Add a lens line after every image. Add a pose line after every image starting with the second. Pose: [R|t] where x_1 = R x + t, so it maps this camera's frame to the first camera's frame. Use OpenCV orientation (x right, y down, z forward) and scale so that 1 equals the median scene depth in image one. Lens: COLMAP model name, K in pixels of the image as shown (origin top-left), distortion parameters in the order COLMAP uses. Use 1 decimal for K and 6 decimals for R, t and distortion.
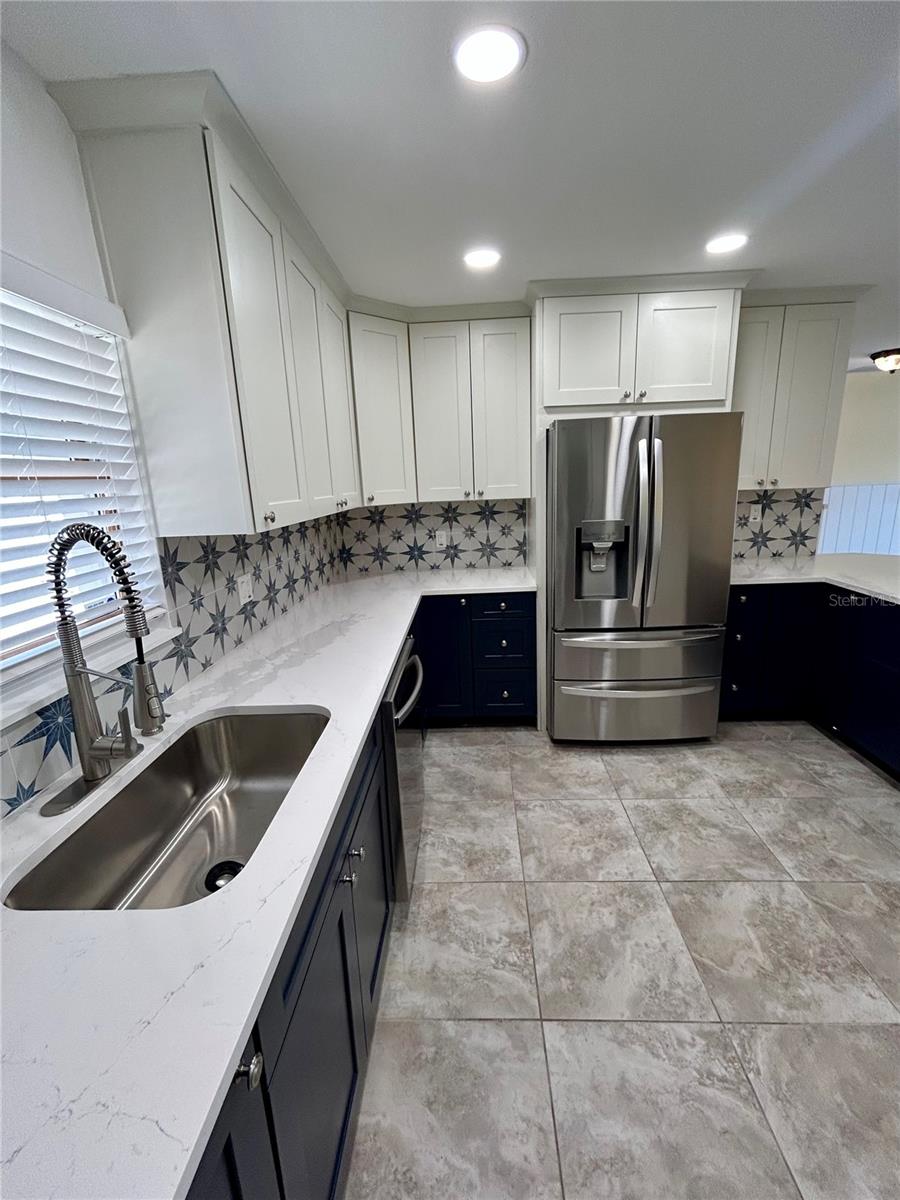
lens RADIAL K [[472.6, 0, 453.3], [0, 472.6, 598.3], [0, 0, 1]] dist [-0.003956, 0.000340]
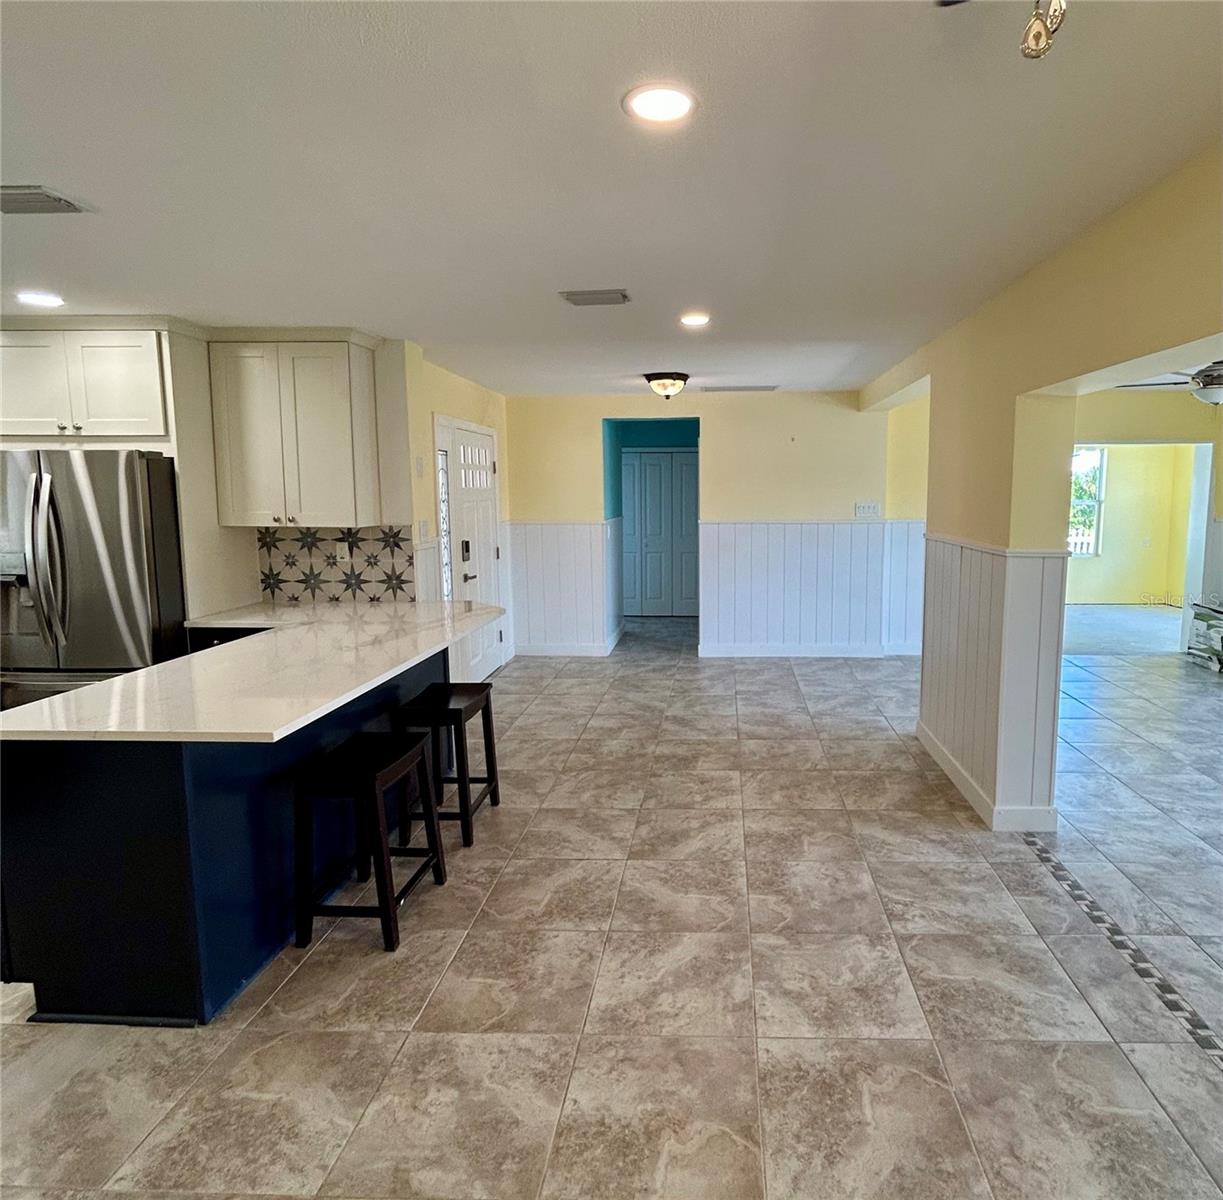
lens RADIAL K [[694.3, 0, 693.9], [0, 694.3, 571.7], [0, 0, 1]] dist [0.002292, 0.003954]
pose [[0.999052, 0.043530, 0.000450, 1.761791], [-0.043185, 0.992351, -0.115645, -0.024025], [-0.005481, 0.115516, 0.993290, -0.426231]]
